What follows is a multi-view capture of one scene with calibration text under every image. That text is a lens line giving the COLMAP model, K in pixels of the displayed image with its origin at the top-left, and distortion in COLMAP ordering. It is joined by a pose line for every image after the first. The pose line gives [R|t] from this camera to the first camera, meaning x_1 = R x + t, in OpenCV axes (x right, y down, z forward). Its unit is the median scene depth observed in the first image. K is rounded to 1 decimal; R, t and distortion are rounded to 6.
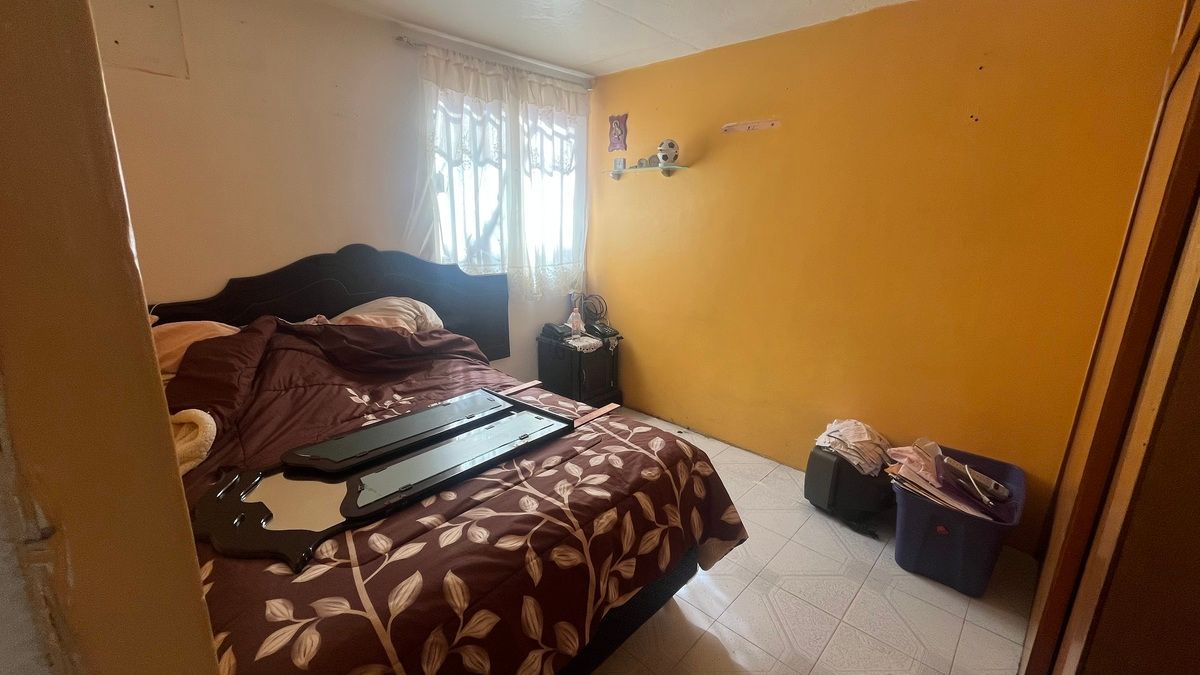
lens RADIAL K [[495.8, 0, 599.4], [0, 495.8, 338.7], [0, 0, 1]] dist [-0.000262, -0.000061]
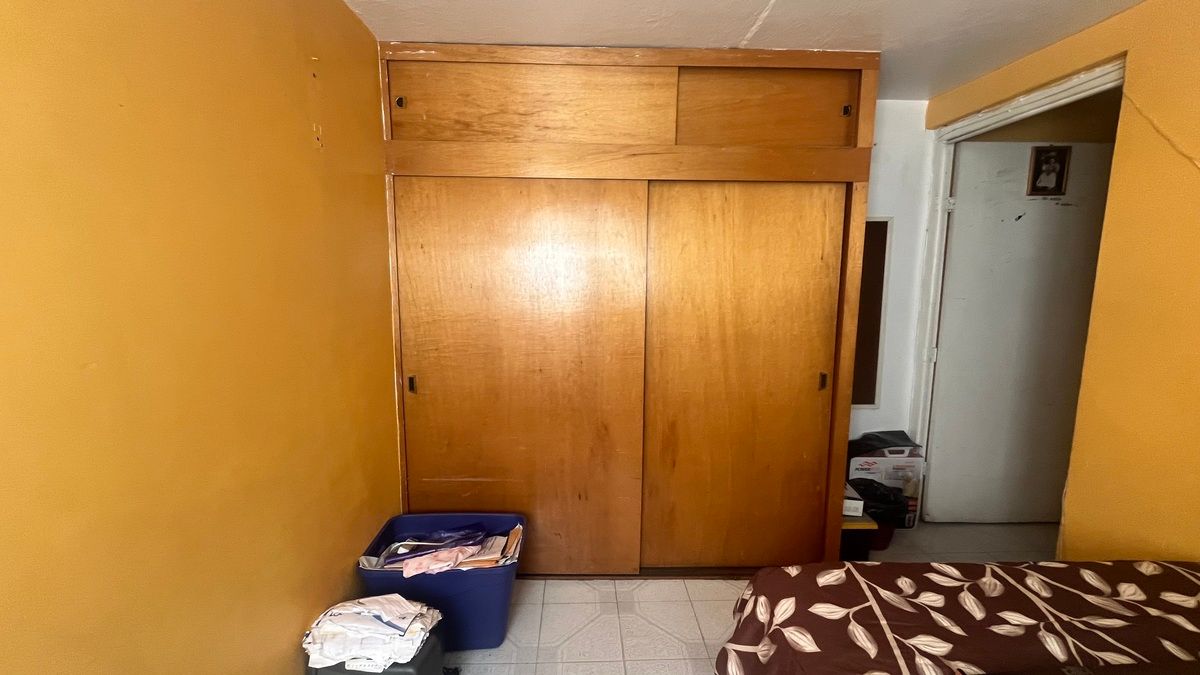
lens RADIAL K [[495.8, 0, 598.9], [0, 495.8, 337.2], [0, 0, 1]] dist [-0.000262, -0.000061]
pose [[-0.716371, -0.114133, 0.688322, -0.120200], [0.145584, 0.940364, 0.307442, -0.460342], [-0.682363, 0.320451, -0.657033, 1.777568]]
